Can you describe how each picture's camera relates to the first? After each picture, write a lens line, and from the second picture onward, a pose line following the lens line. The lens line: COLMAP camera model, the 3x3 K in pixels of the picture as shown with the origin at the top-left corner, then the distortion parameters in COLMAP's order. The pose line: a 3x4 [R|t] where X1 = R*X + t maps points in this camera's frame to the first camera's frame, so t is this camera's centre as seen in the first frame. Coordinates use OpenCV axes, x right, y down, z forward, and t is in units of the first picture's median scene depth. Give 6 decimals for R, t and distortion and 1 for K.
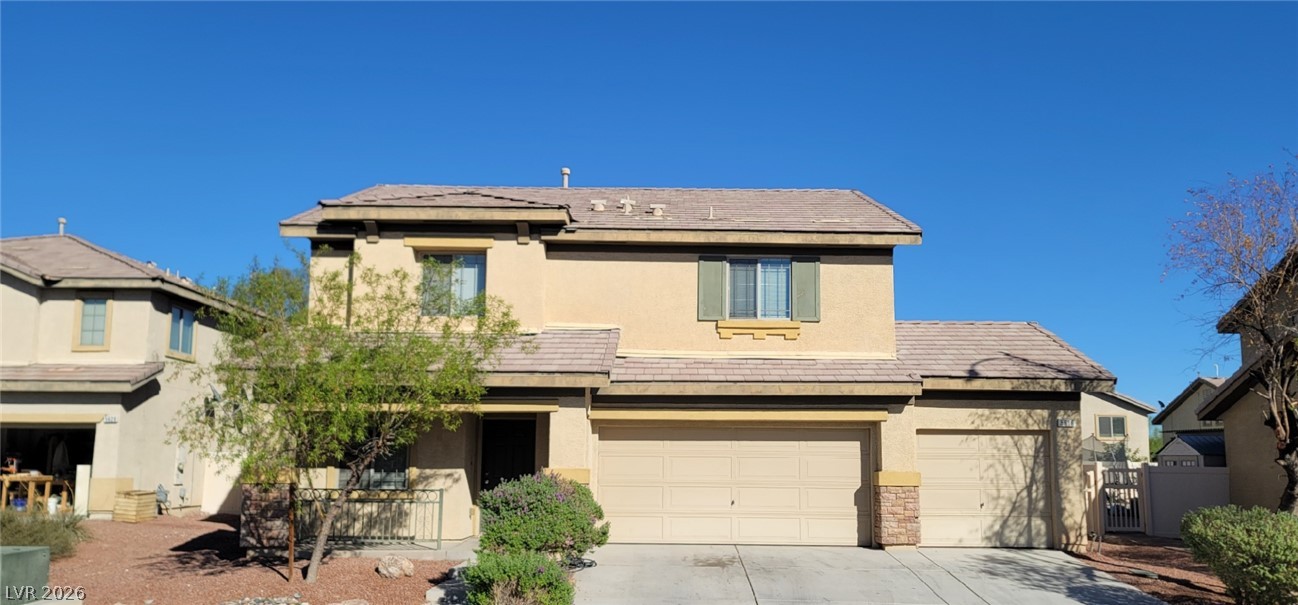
lens RADIAL K [[1007.2, 0, 649.3], [0, 1007.2, 302.8], [0, 0, 1]] dist [0.000807, 0.001963]
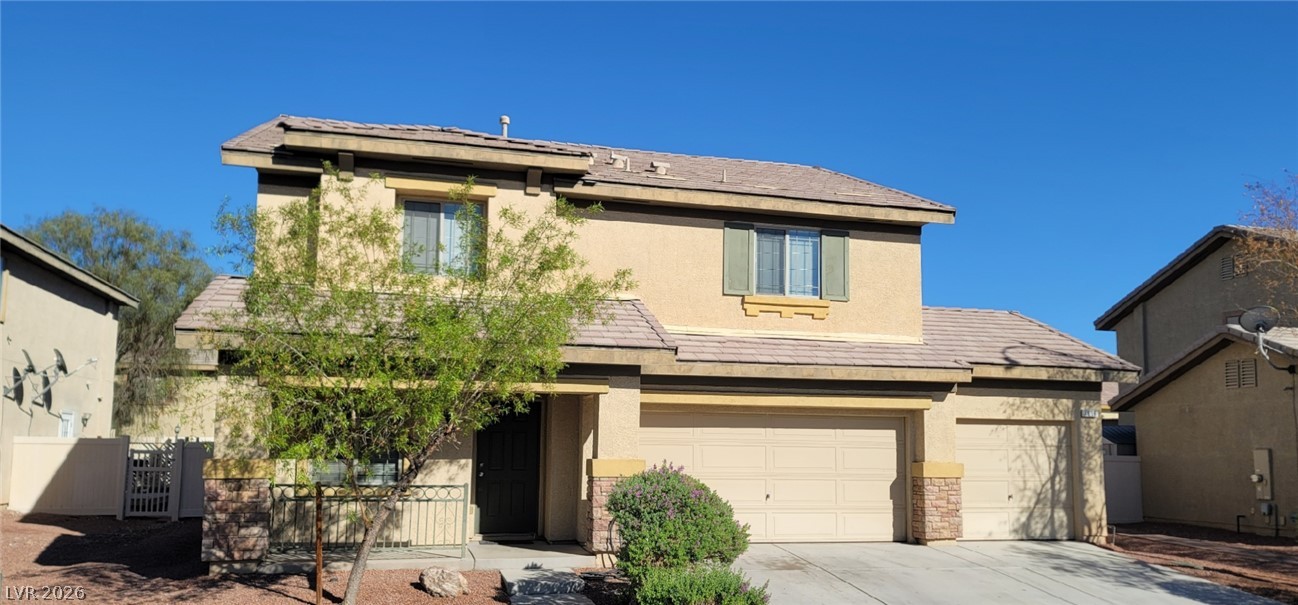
lens RADIAL K [[1008.7, 0, 648.8], [0, 1008.7, 326.5], [0, 0, 1]] dist [0.016137, 0.001112]
pose [[0.963979, 0.034658, 0.263712, -0.265284], [-0.045011, 0.998431, 0.033316, 0.020458], [-0.262144, -0.043986, 0.964026, 0.160741]]
